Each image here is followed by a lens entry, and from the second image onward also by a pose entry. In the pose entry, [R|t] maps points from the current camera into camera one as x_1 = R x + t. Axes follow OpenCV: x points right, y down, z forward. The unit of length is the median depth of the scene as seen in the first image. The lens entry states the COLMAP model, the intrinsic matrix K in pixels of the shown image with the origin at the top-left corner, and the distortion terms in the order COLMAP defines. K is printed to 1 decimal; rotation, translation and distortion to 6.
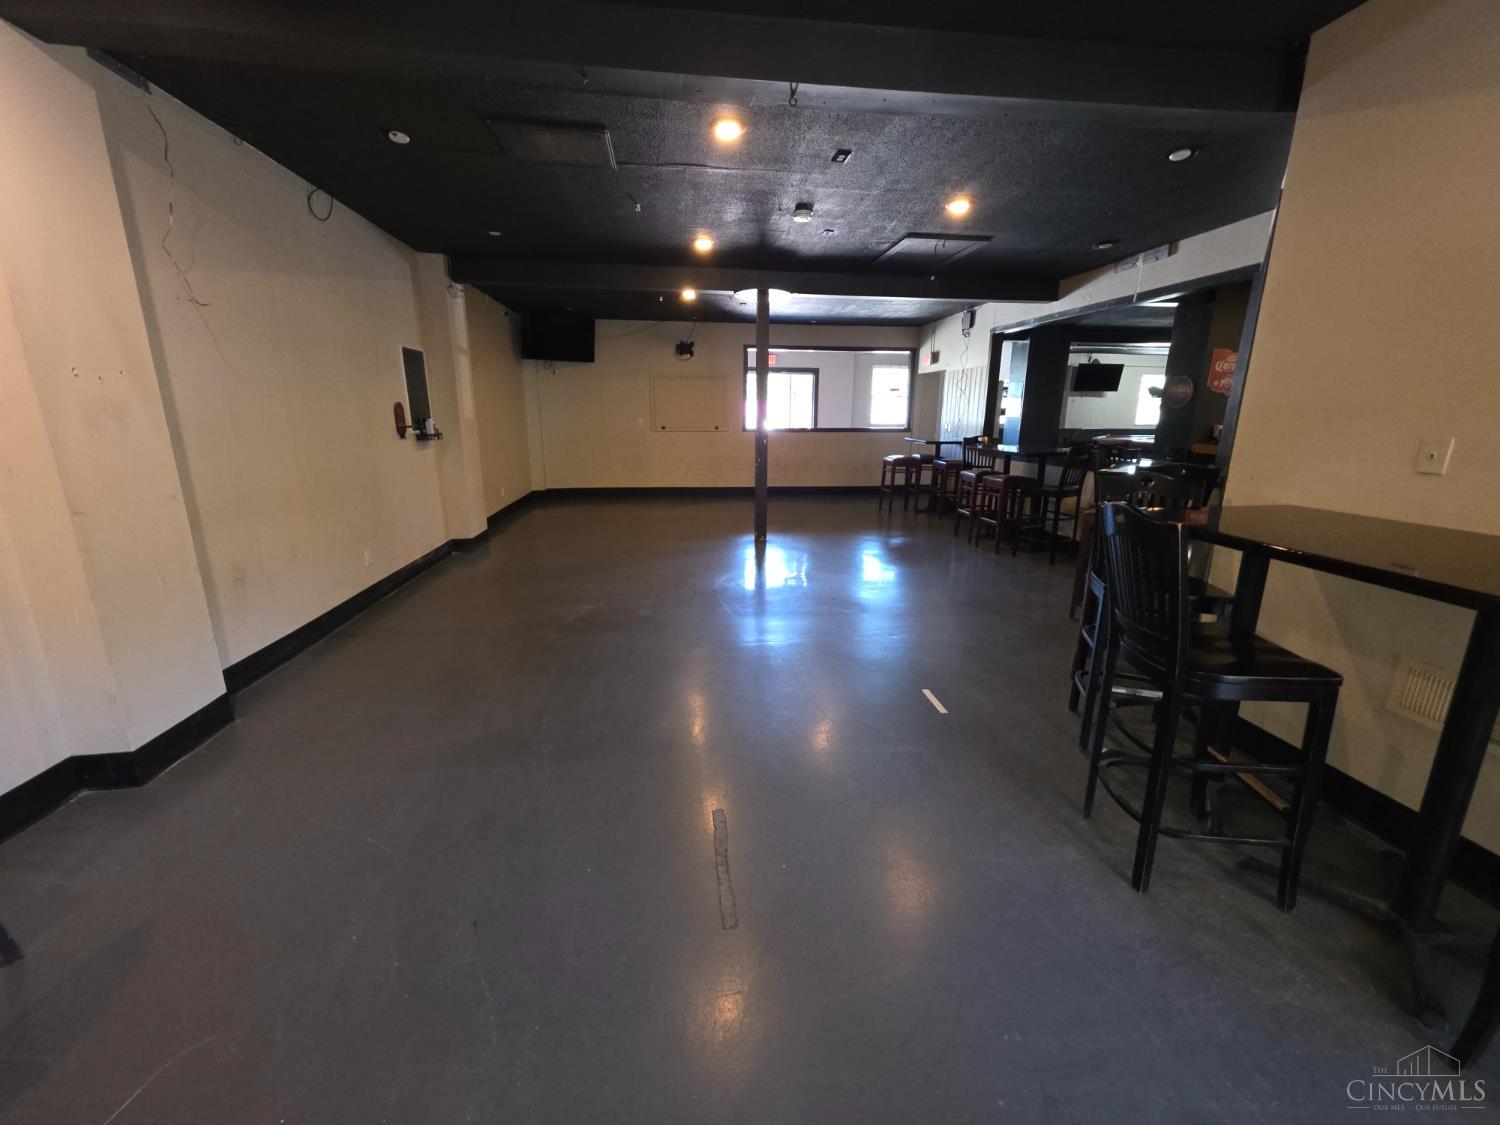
lens RADIAL K [[594.4, 0, 748.5], [0, 594.4, 555.0], [0, 0, 1]] dist [0.002591, -0.000221]
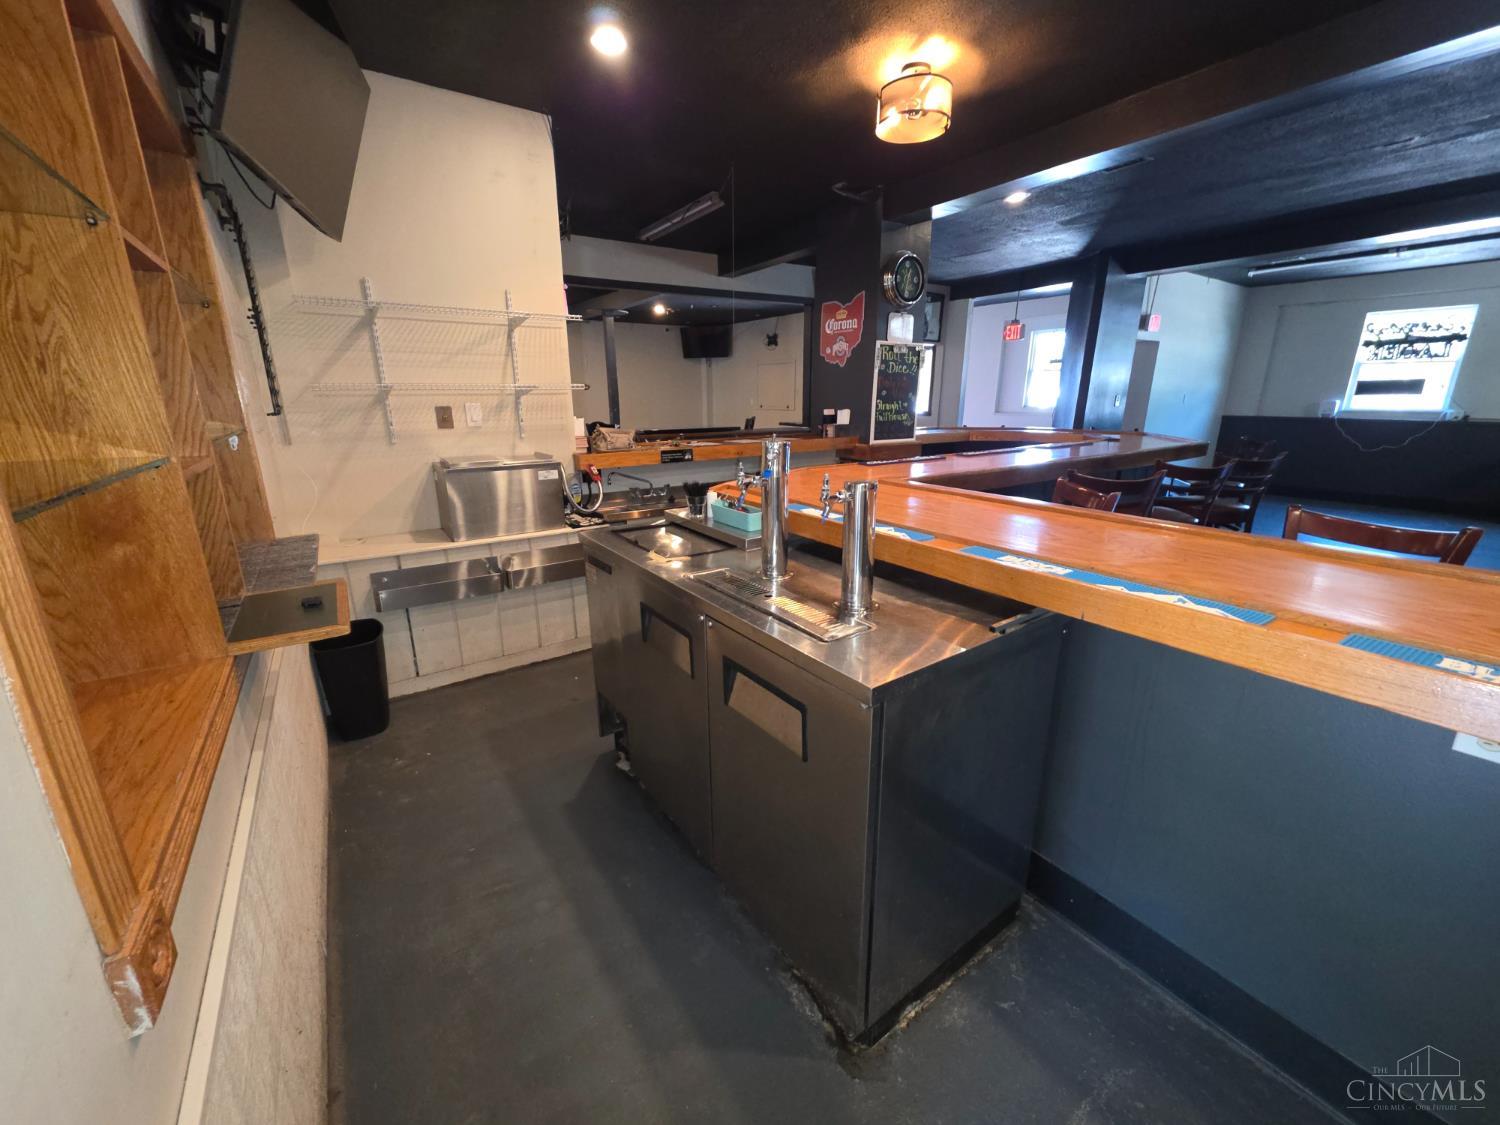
lens RADIAL K [[594.4, 0, 748.0], [0, 594.4, 563.3], [0, 0, 1]] dist [0.002591, -0.000221]
pose [[0.479002, 0.237475, -0.845081, 0.949250], [-0.205890, 0.966250, 0.154824, -0.100278], [0.853327, 0.099833, 0.511729, 0.421919]]
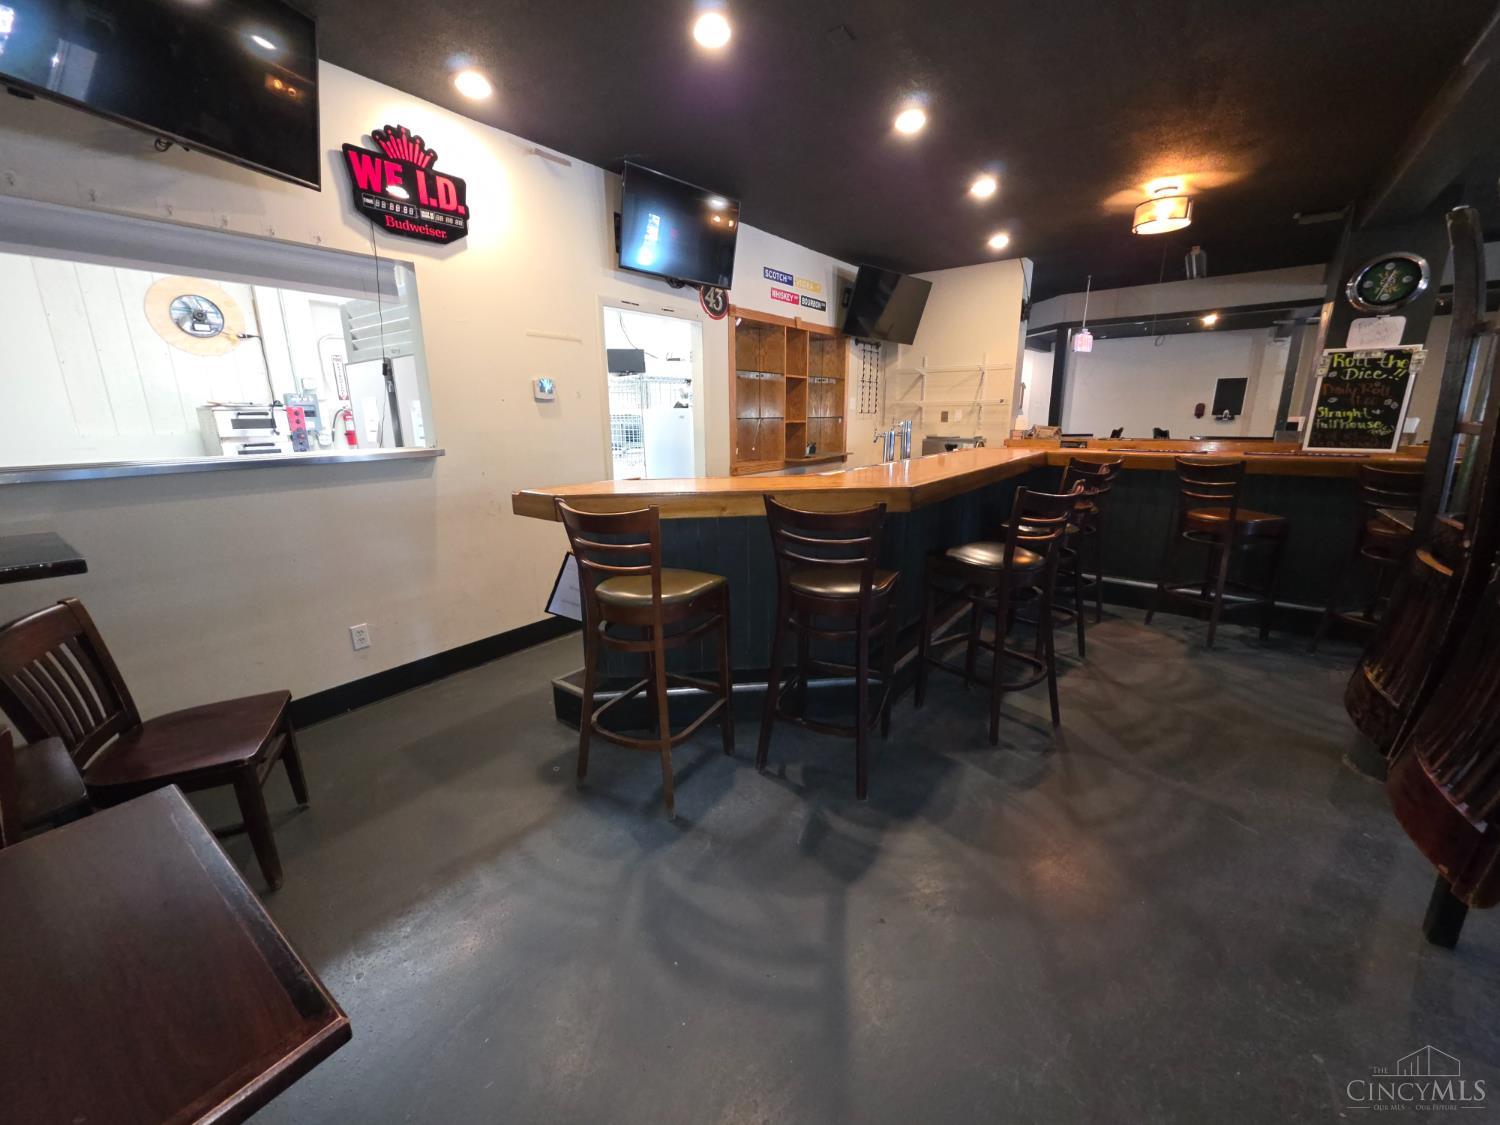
lens RADIAL K [[594.4, 0, 746.8], [0, 594.4, 555.3], [0, 0, 1]] dist [0.002591, -0.000221]
pose [[-0.685380, 0.174673, -0.706925, 1.528507], [-0.167084, 0.907179, 0.386145, -0.247212], [0.708757, 0.382773, -0.592578, 1.061033]]
